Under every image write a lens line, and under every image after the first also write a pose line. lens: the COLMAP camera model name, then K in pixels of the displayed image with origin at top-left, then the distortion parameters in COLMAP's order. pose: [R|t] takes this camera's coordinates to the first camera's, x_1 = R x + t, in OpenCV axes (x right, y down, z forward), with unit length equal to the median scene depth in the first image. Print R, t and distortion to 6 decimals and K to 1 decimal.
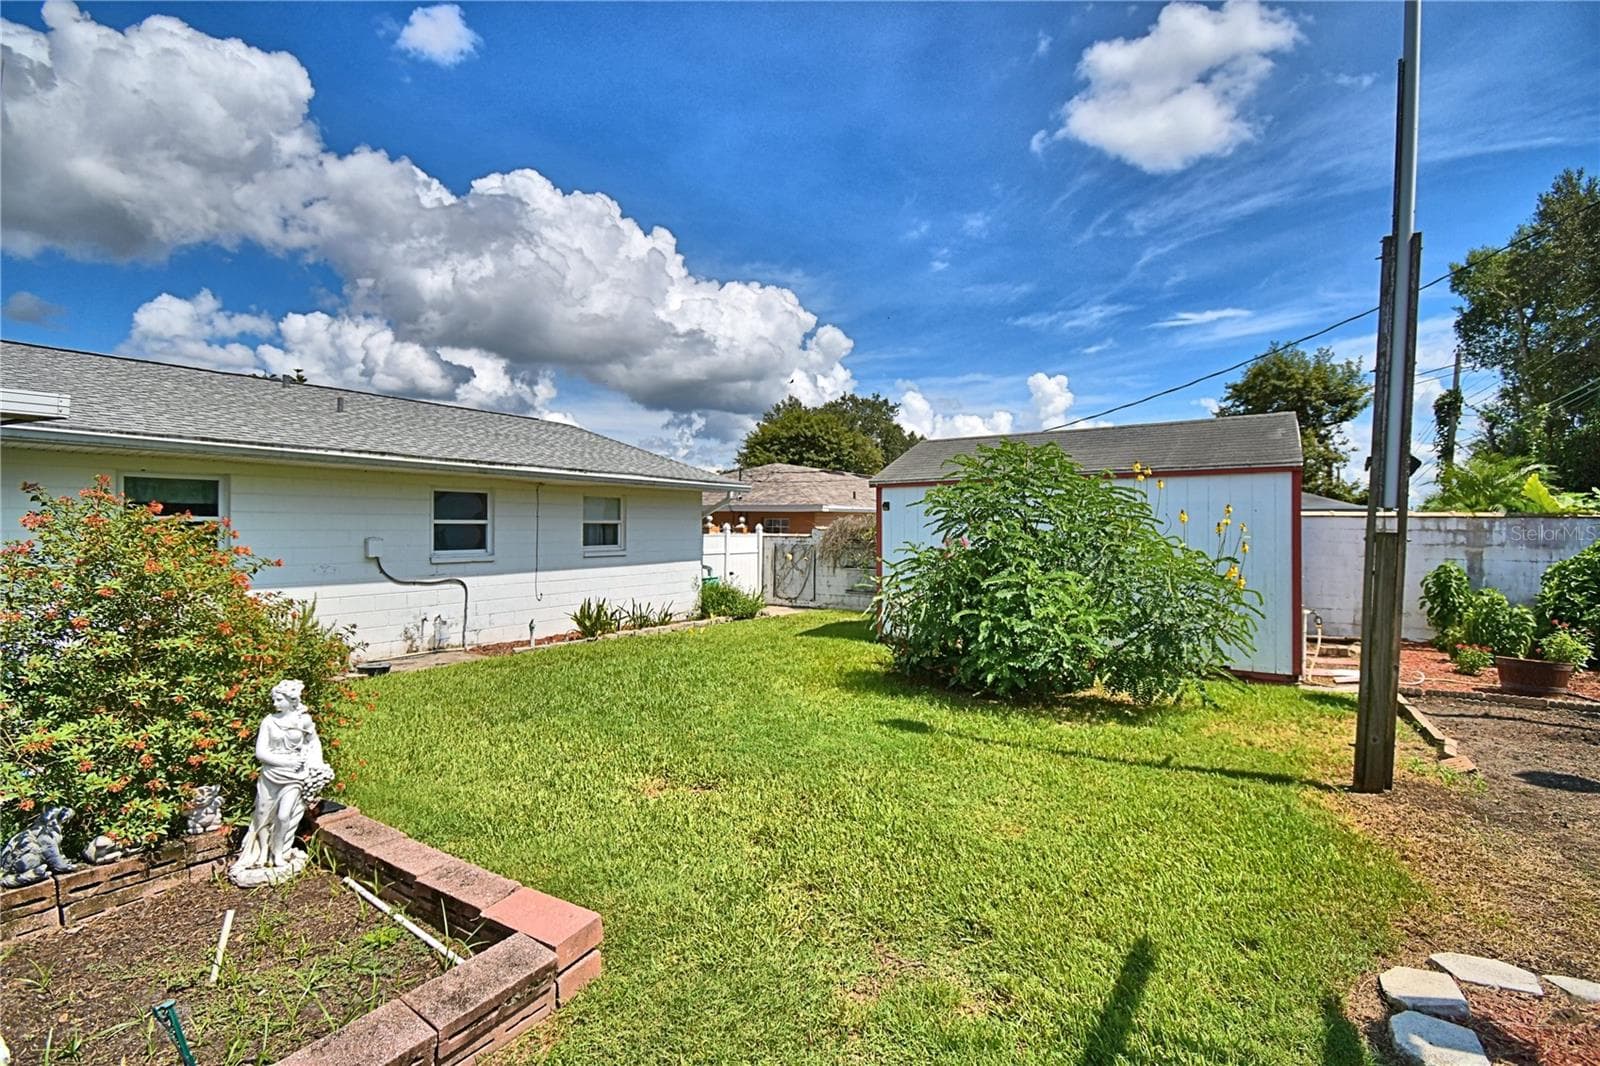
lens RADIAL K [[703.0, 0, 794.3], [0, 703.0, 531.3], [0, 0, 1]] dist [0.020068, -0.025427]
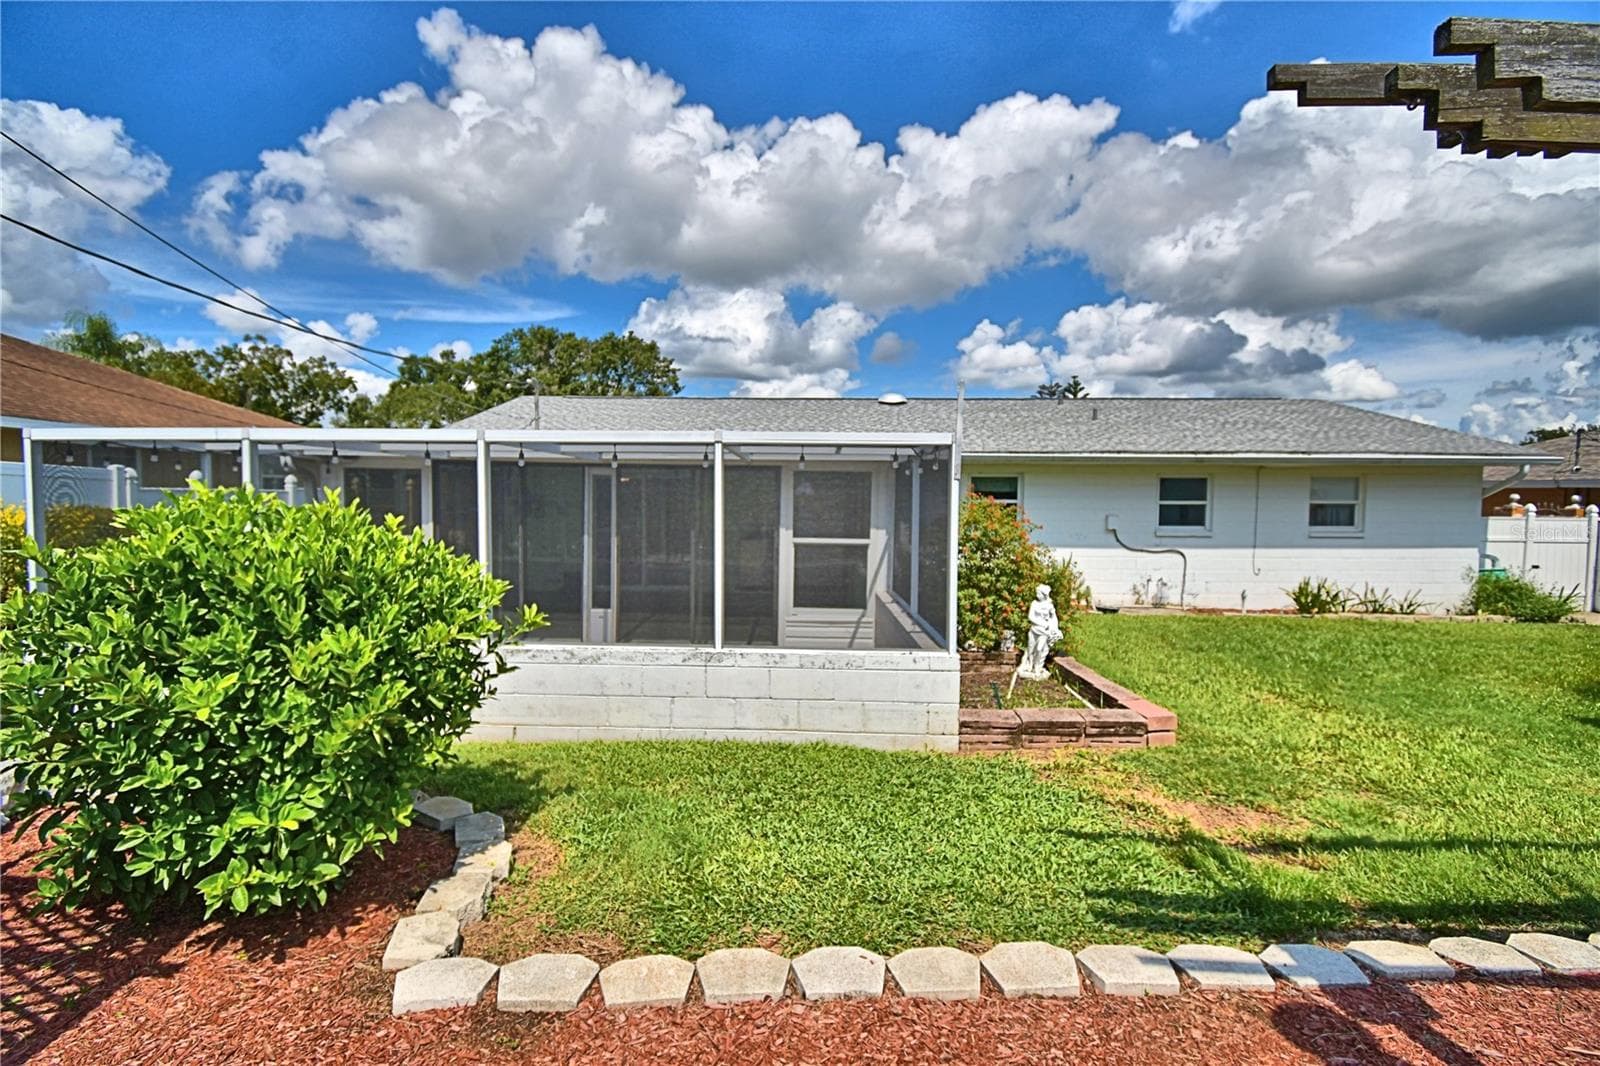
lens RADIAL K [[703.0, 0, 794.3], [0, 703.0, 531.3], [0, 0, 1]] dist [0.020068, -0.025427]
pose [[0.545988, 0.035850, -0.837026, 0.179569], [-0.009265, 0.999281, 0.036755, -0.002740], [0.837742, -0.012313, 0.545927, -0.216959]]
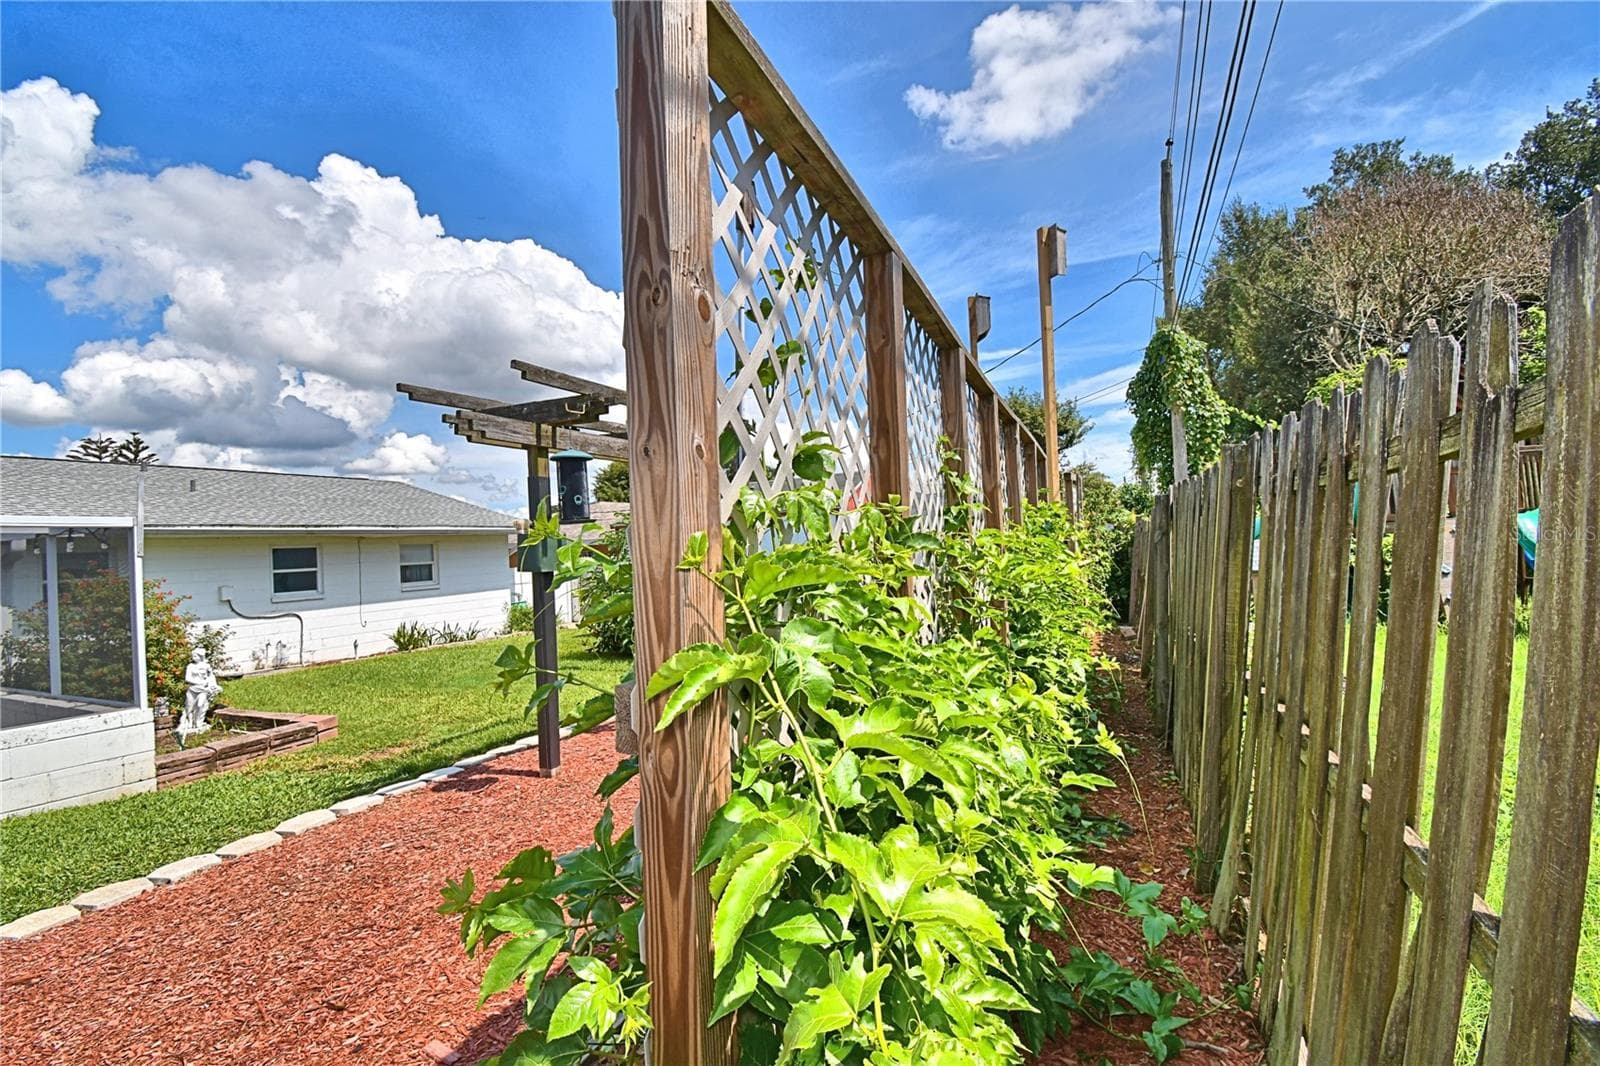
lens RADIAL K [[703.0, 0, 794.3], [0, 703.0, 531.3], [0, 0, 1]] dist [0.020068, -0.025427]
pose [[0.986249, -0.051051, 0.157187, 0.261569], [0.055897, 0.998083, -0.026566, 0.001128], [-0.155529, 0.034987, 0.987212, -0.484614]]
